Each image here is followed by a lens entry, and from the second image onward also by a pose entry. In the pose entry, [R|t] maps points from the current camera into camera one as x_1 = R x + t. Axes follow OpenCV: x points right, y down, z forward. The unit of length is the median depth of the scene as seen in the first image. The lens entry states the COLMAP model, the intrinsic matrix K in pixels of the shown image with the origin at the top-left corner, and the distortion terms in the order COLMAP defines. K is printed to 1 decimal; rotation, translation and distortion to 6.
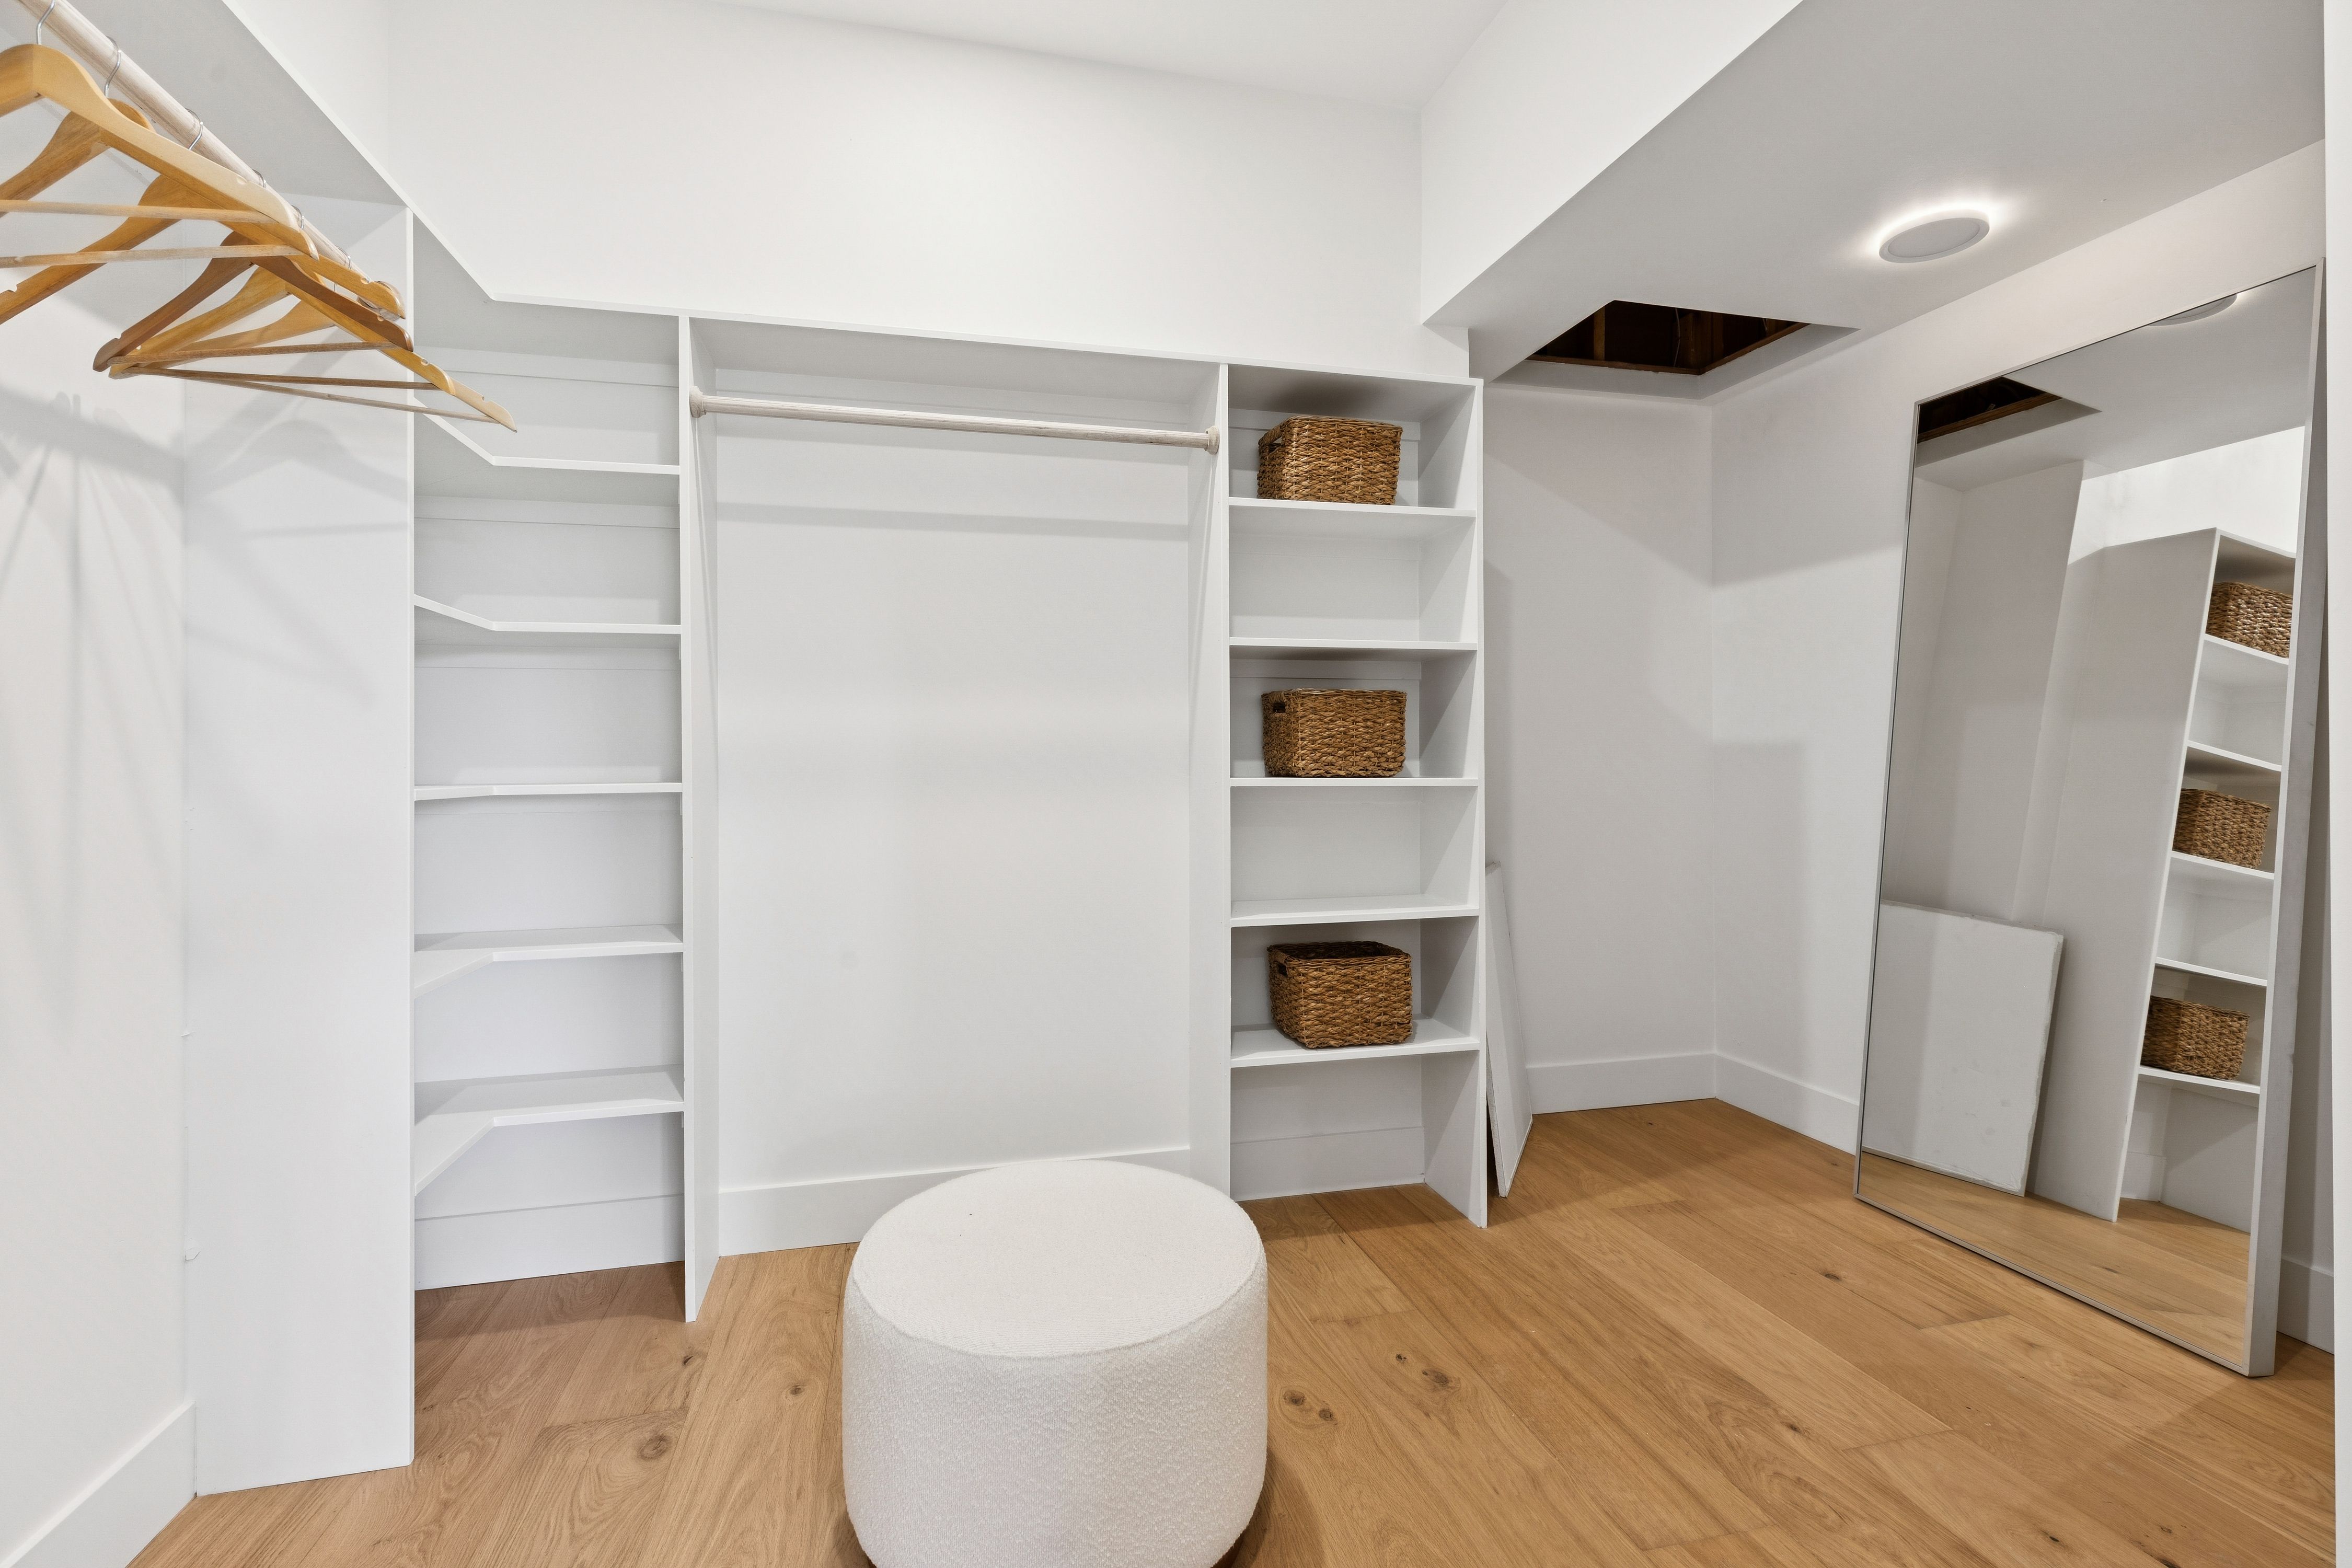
lens RADIAL K [[1053.2, 0, 1174.3], [0, 1053.2, 778.7], [0, 0, 1]] dist [0.011713, -0.000222]
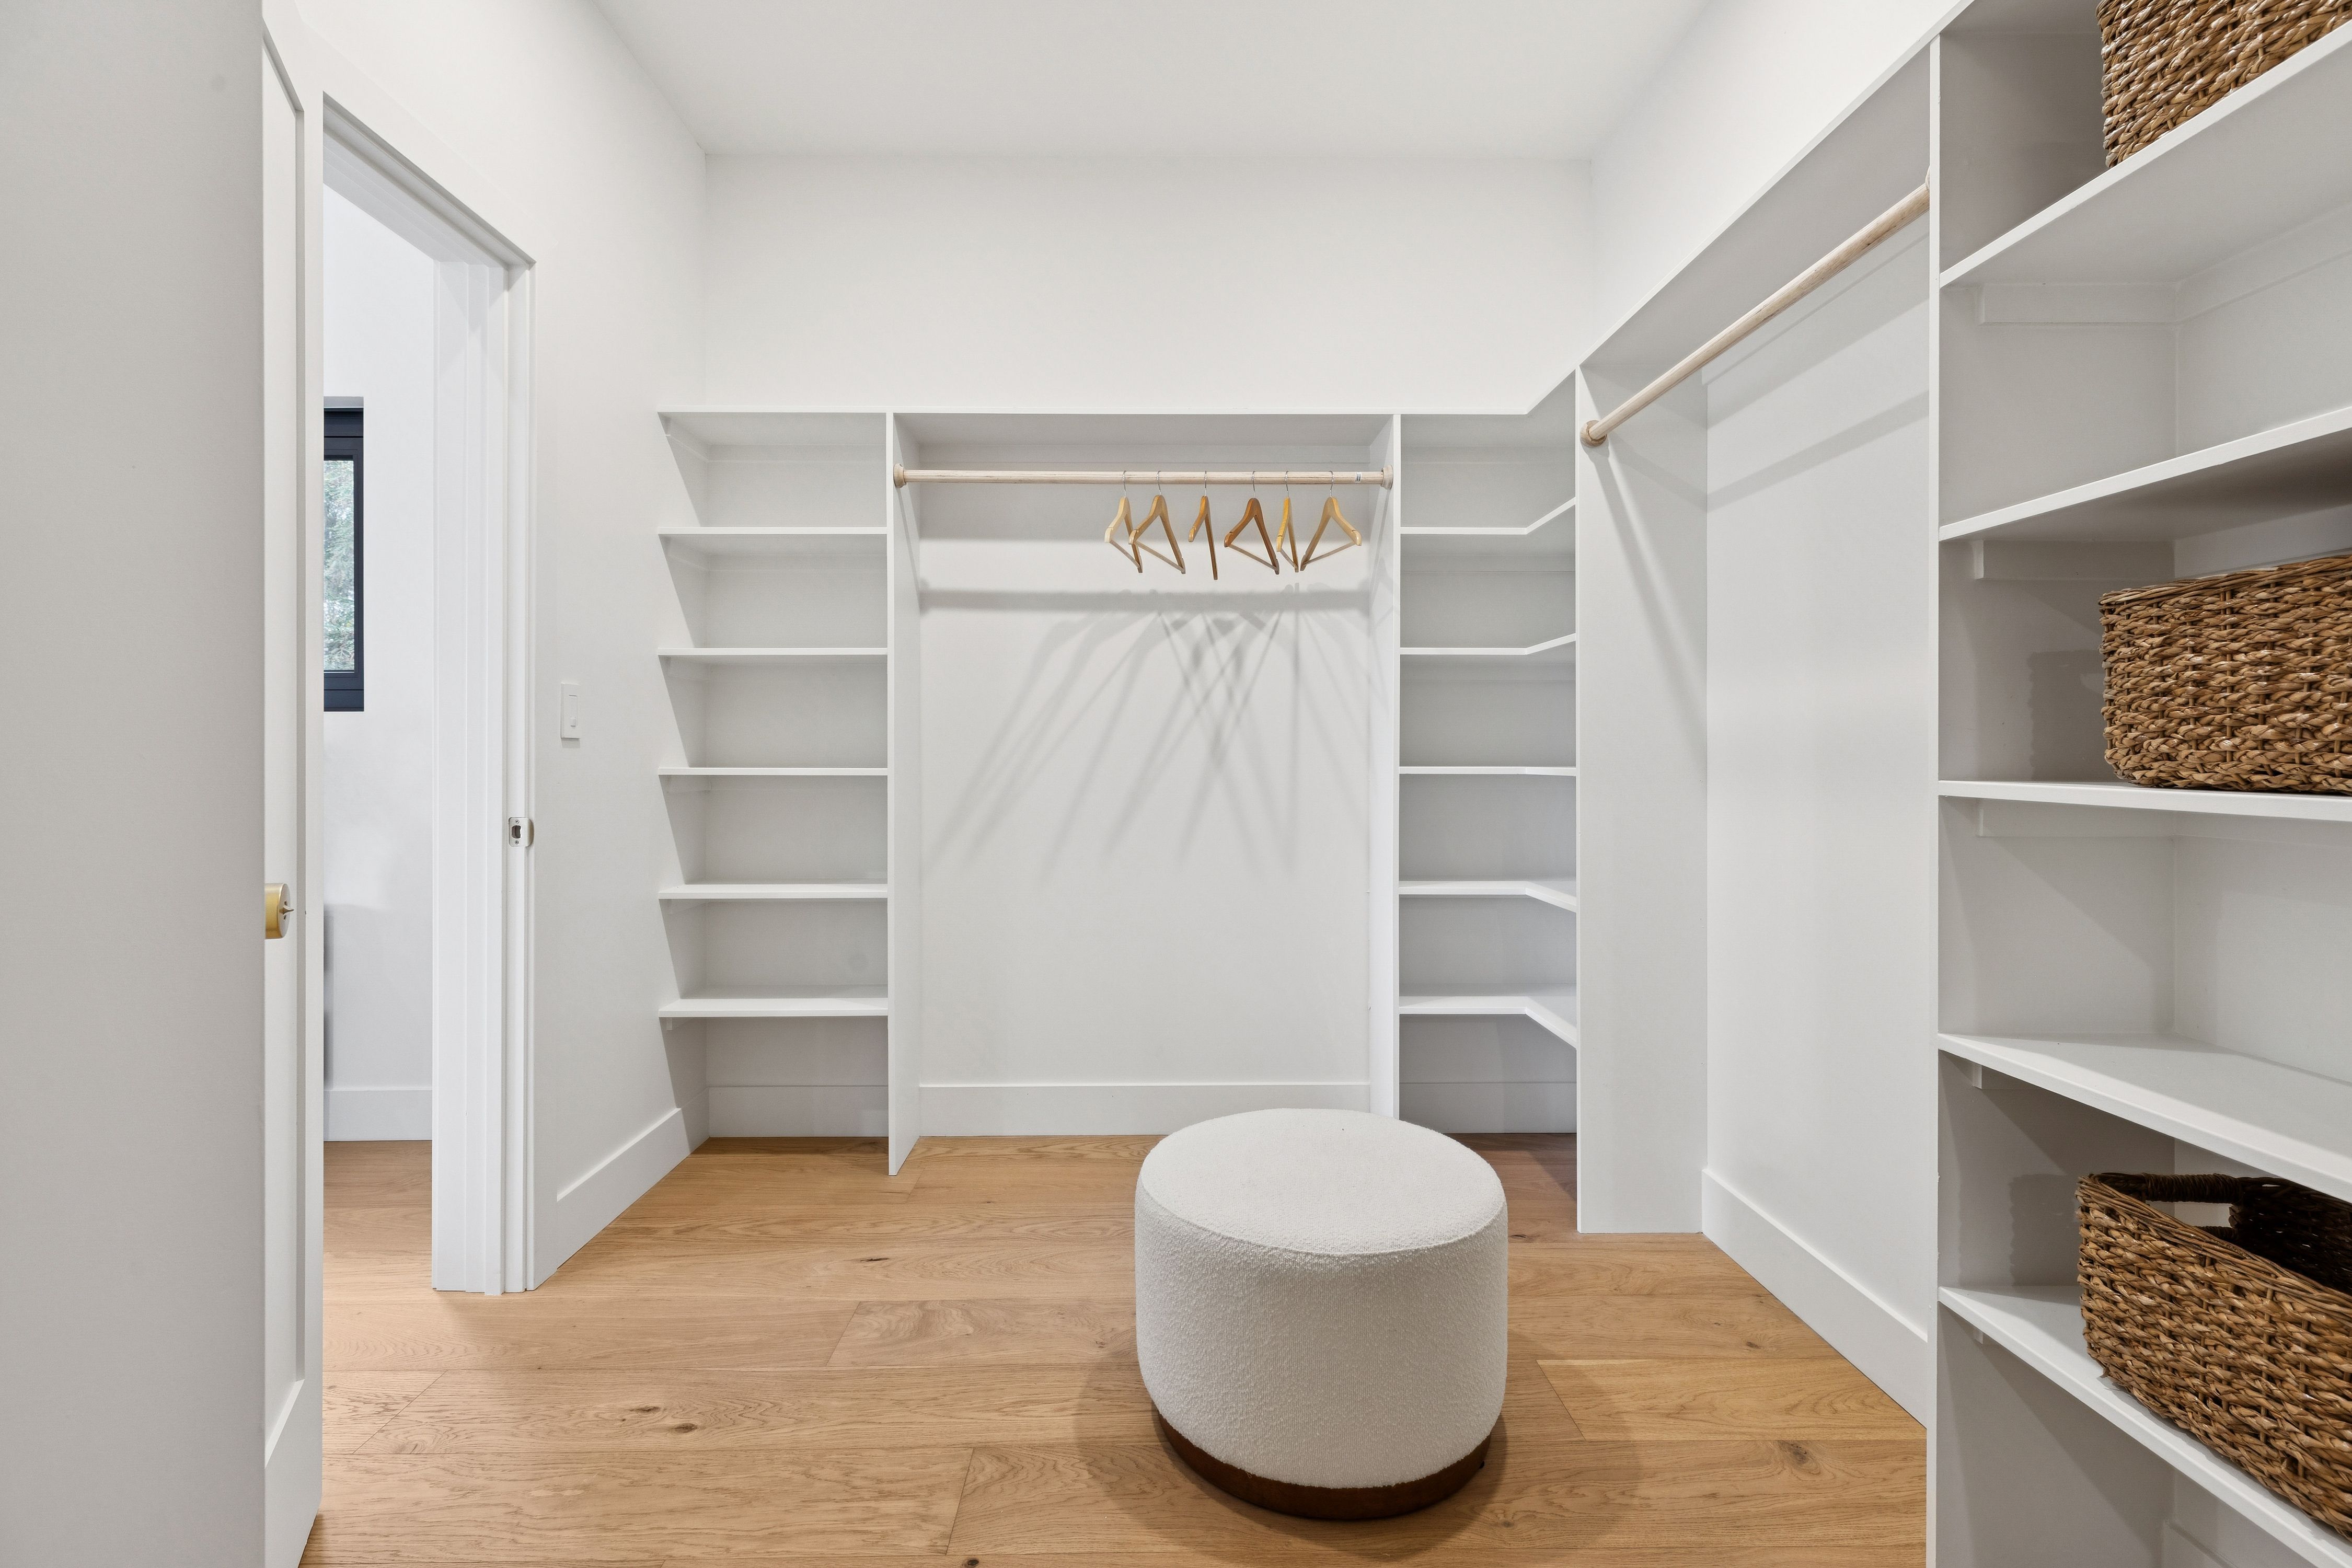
lens RADIAL K [[1053.2, 0, 1172.7], [0, 1053.2, 771.1], [0, 0, 1]] dist [0.011713, -0.000222]
pose [[-0.214089, 0.021910, -0.976568, 0.768238], [-0.012930, 0.999597, 0.025261, -0.016321], [0.976729, 0.018035, -0.213720, 0.810389]]
